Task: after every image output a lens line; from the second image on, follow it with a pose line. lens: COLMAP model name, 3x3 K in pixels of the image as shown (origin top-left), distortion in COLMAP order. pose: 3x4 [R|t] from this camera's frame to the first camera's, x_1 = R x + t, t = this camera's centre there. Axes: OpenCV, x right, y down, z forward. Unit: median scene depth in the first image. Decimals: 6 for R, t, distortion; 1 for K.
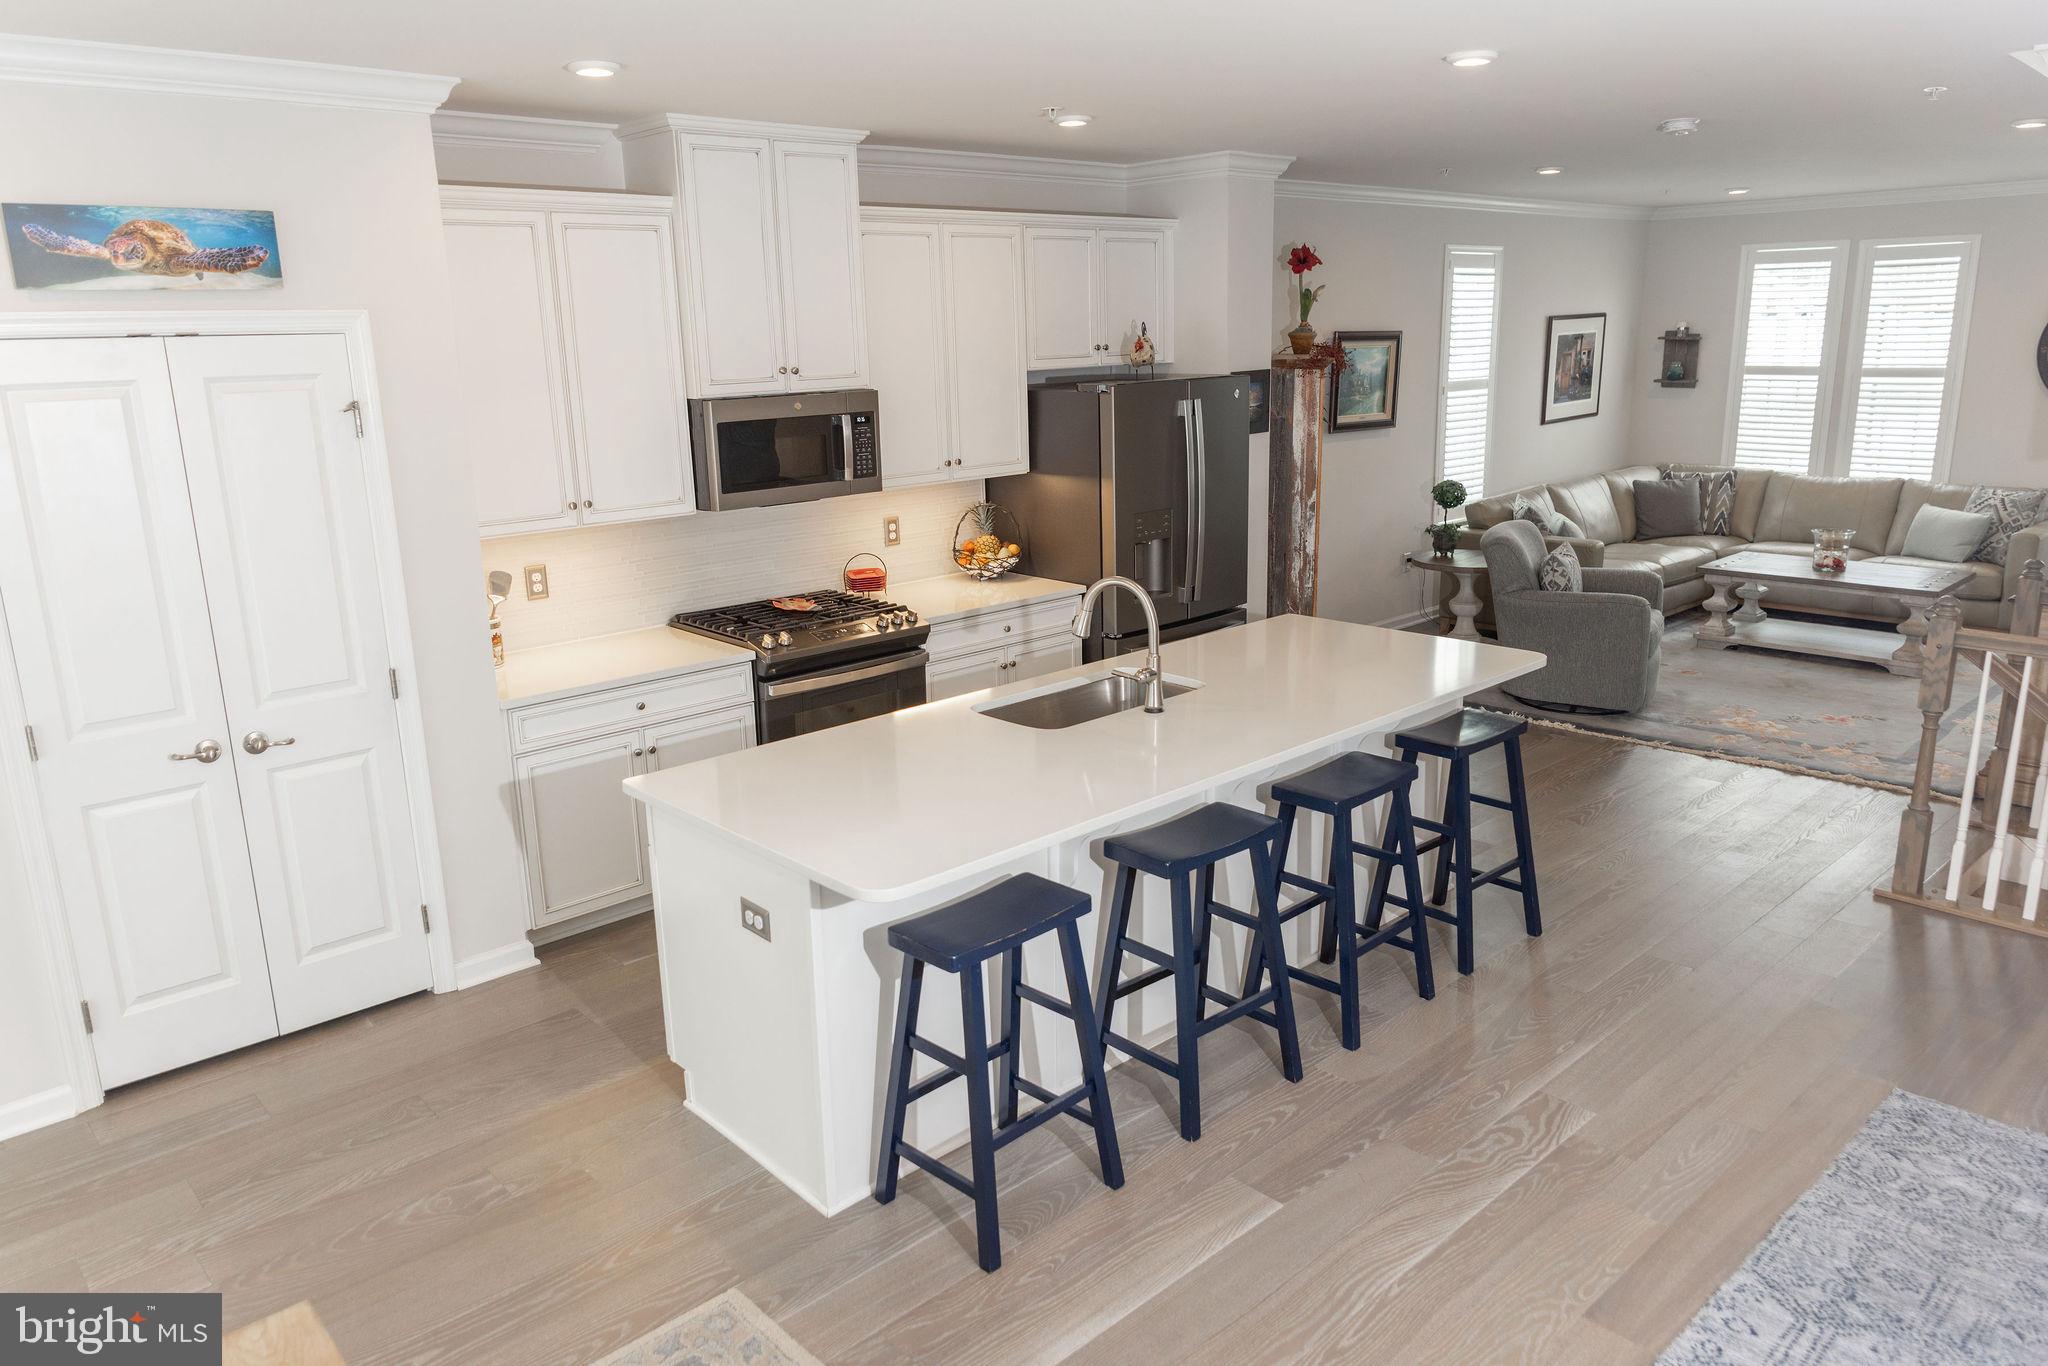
lens RADIAL K [[1404.8, 0, 1020.3], [0, 1404.8, 680.2], [0, 0, 1]] dist [-0.001453, -0.001253]
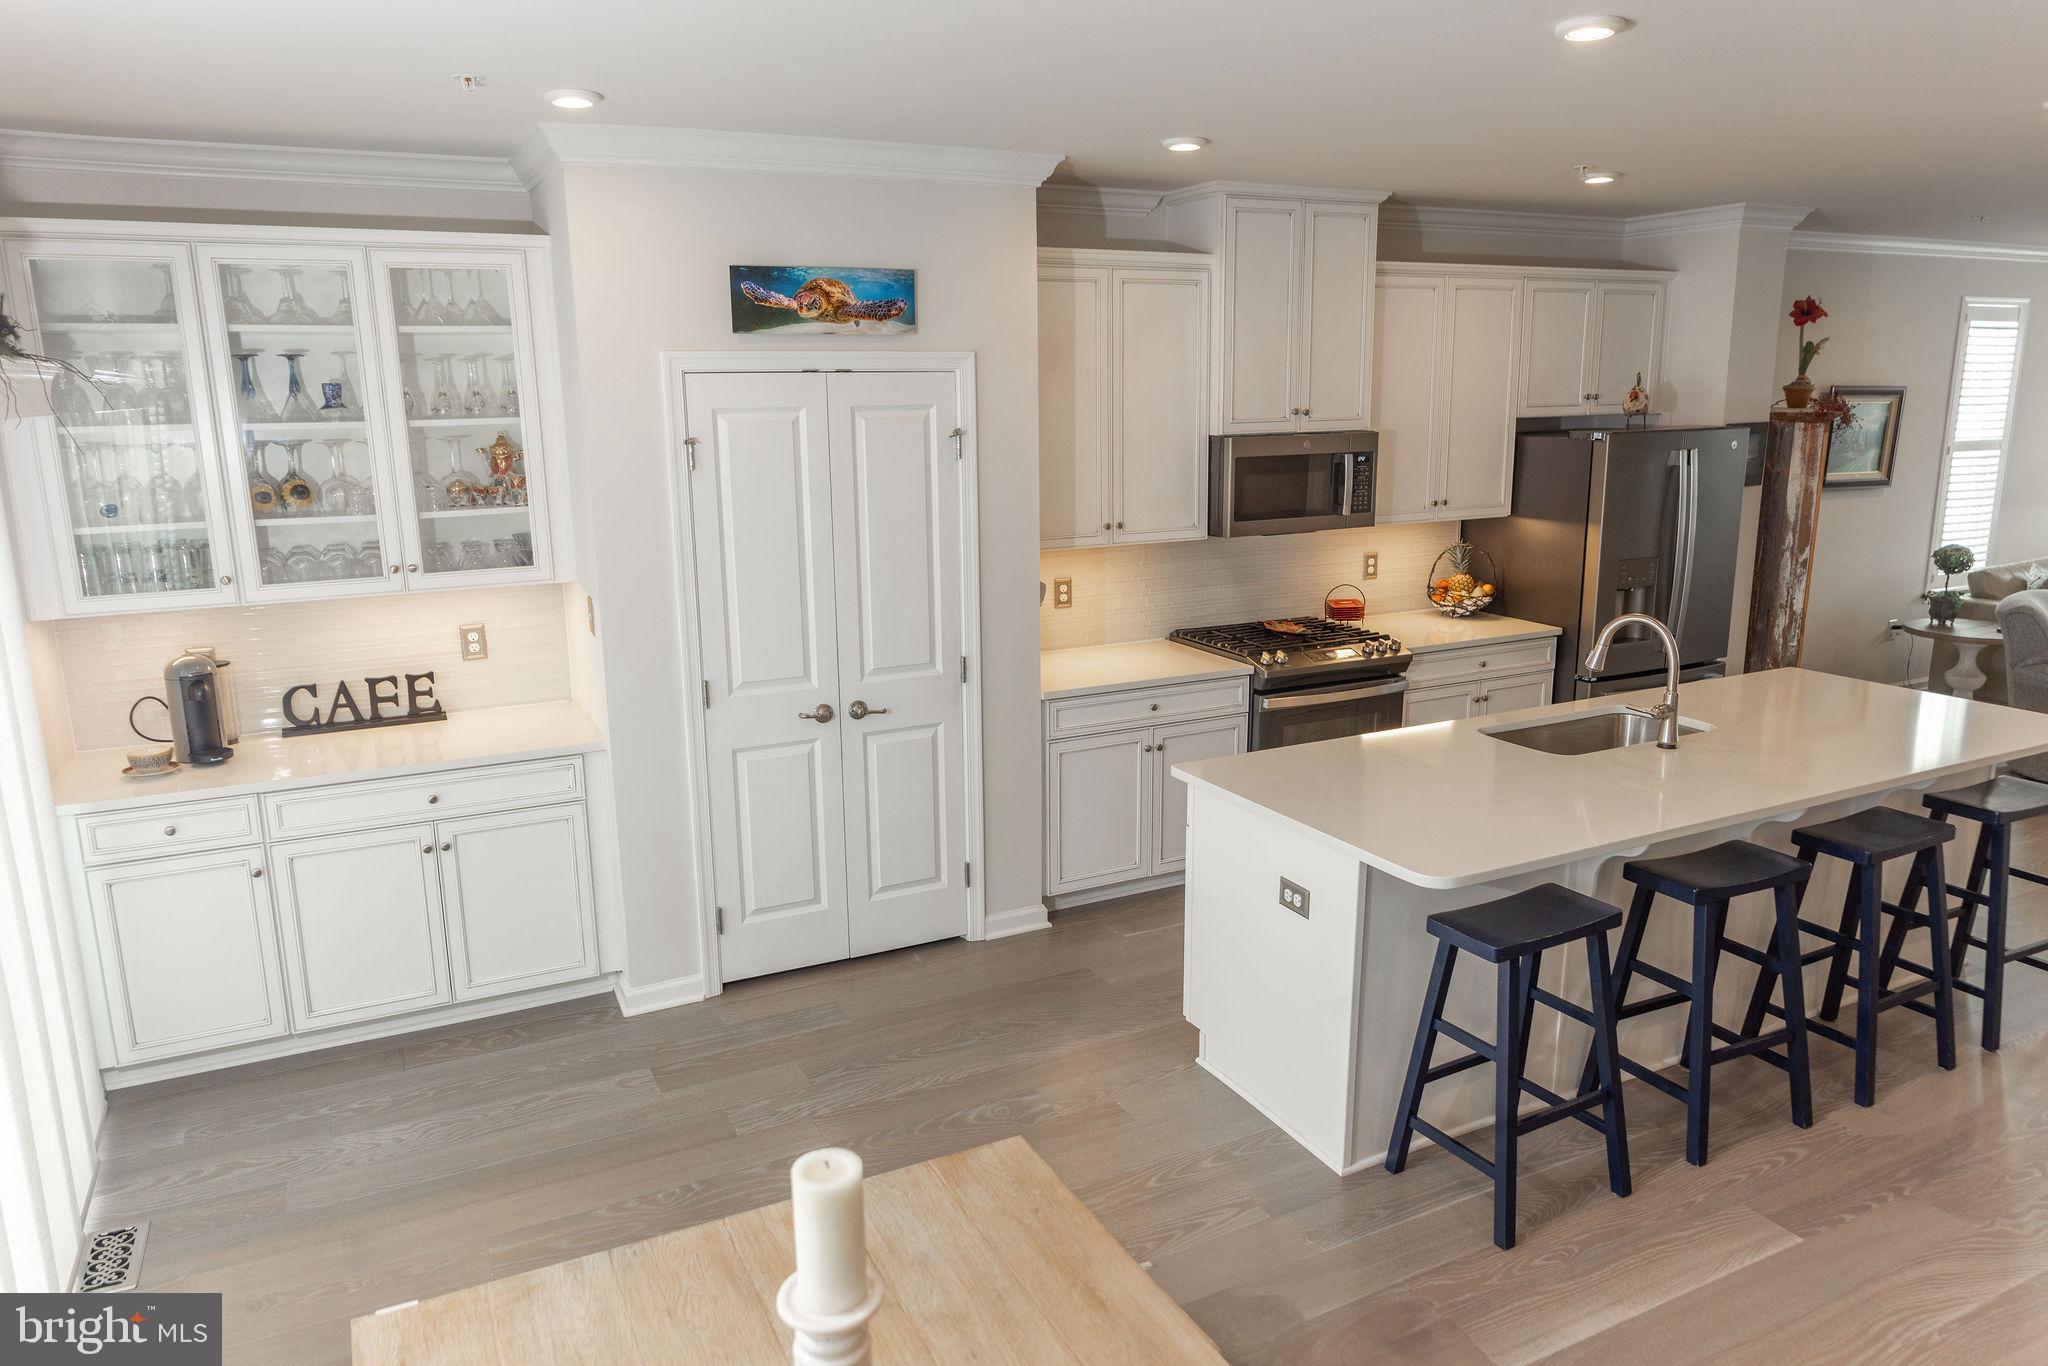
lens RADIAL K [[1365.5, 0, 1027.5], [0, 1365.5, 678.0], [0, 0, 1]] dist [-0.002136, -0.002466]
pose [[0.962529, 0.071287, -0.261643, -0.077959], [-0.078813, 0.996720, -0.018371, 0.021247], [0.259475, 0.038303, 0.964990, -0.068210]]
